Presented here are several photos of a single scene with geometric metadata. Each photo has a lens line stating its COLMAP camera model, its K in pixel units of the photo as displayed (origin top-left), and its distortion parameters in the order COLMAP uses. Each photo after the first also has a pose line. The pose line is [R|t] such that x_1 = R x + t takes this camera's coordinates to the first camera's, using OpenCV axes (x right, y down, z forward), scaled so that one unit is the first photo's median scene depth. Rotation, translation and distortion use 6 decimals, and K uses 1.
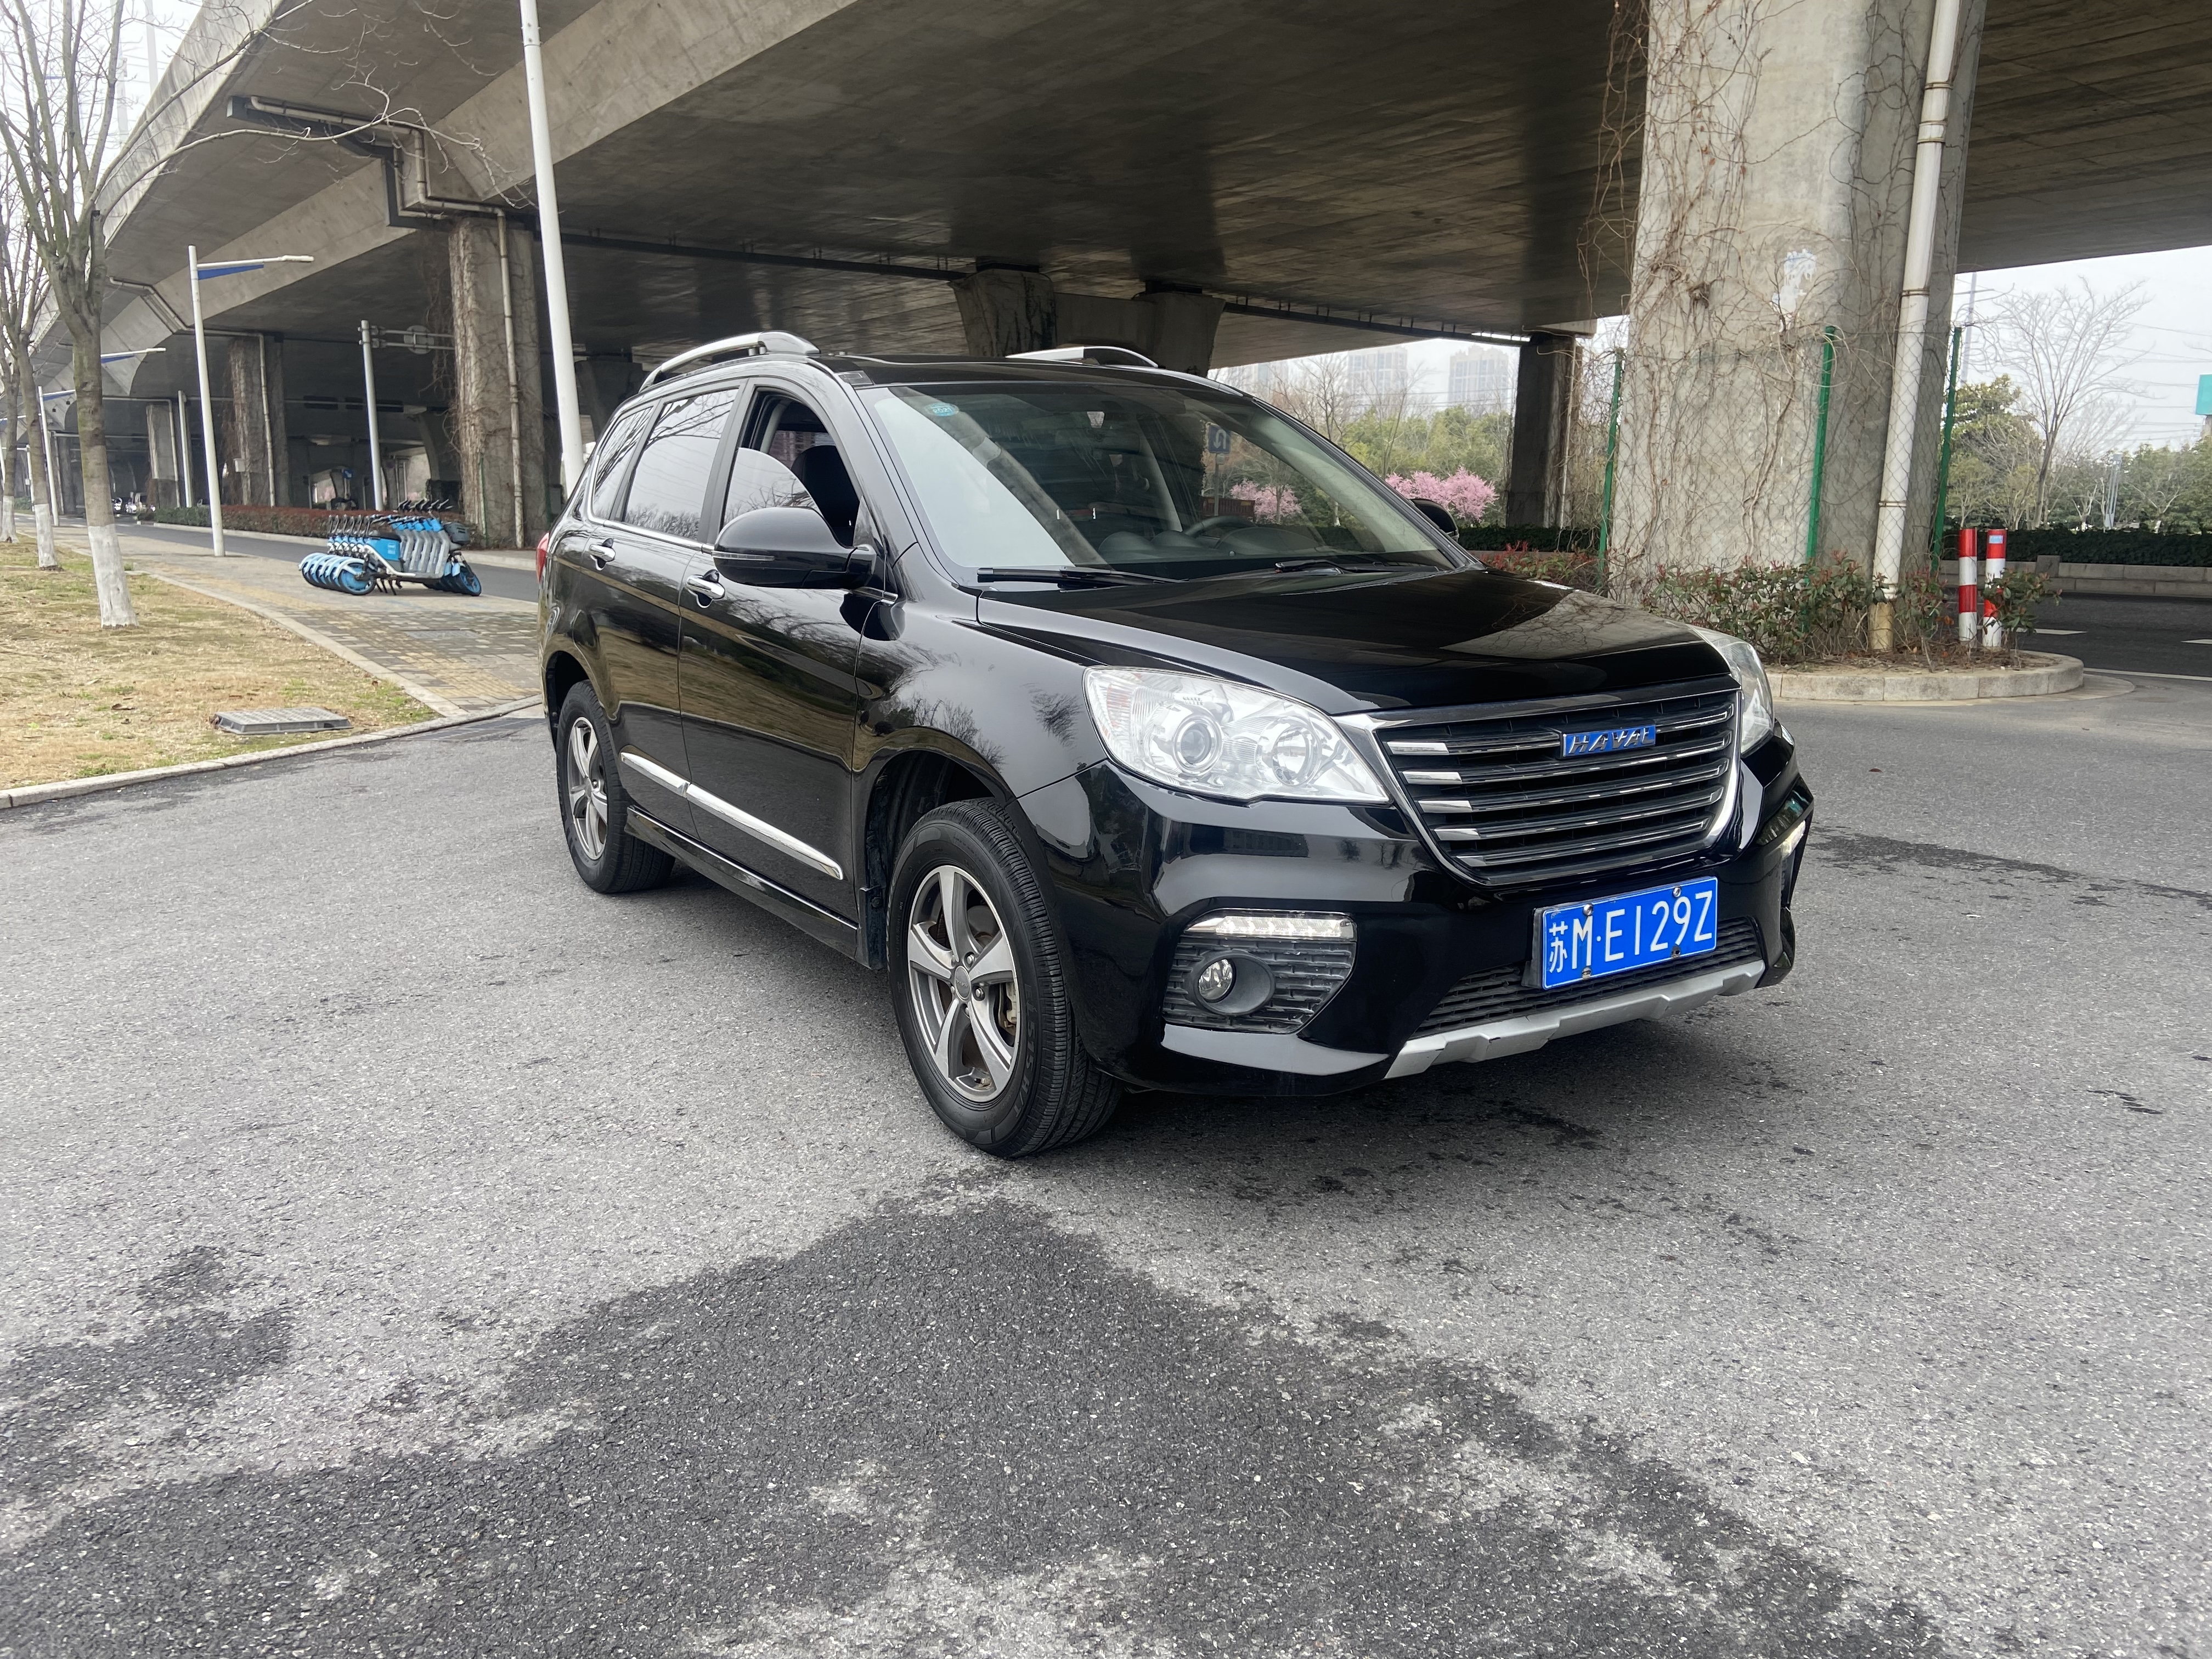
lens RADIAL K [[1642.8, 0, 1105.1], [0, 1642.8, 827.6], [0, 0, 1]] dist [0.099356, -0.102475]
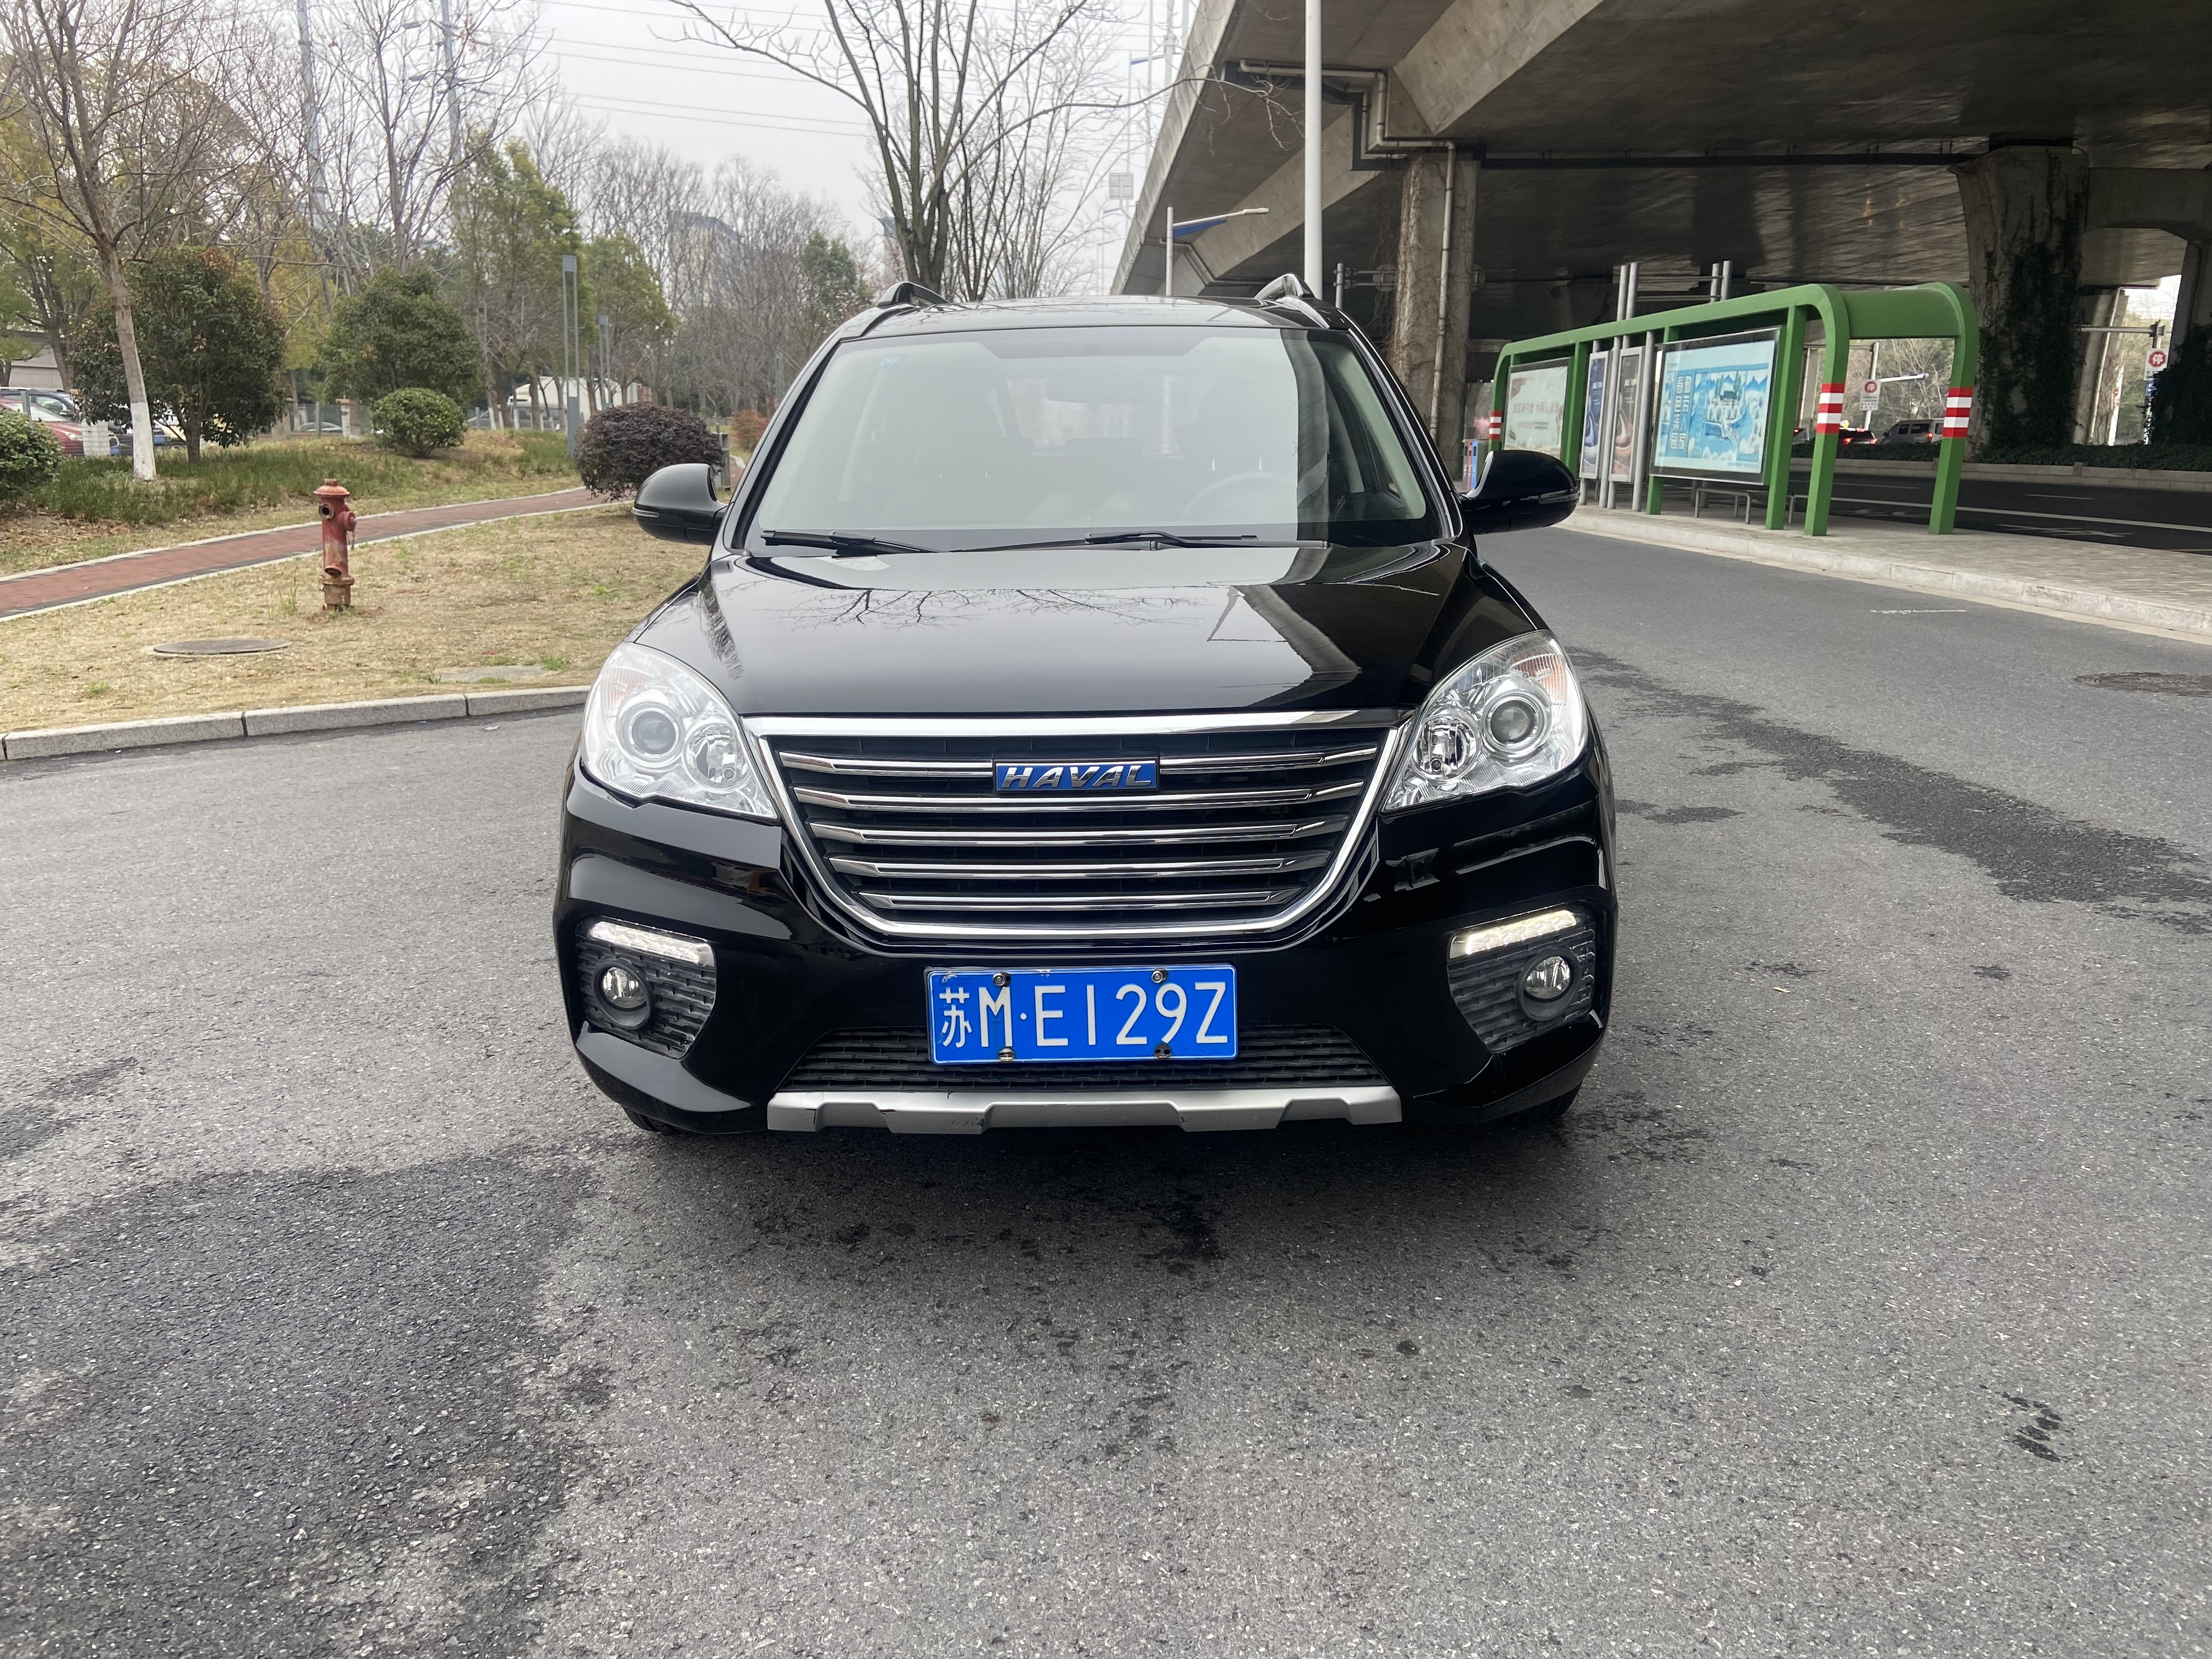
lens RADIAL K [[1642.8, 0, 1106.9], [0, 1642.8, 836.4], [0, 0, 1]] dist [0.099356, -0.102475]
pose [[0.840686, 0.123656, -0.527215, 0.722651], [-0.098638, 0.992259, 0.075445, -0.083139], [0.532464, -0.011422, 0.846376, 0.324524]]
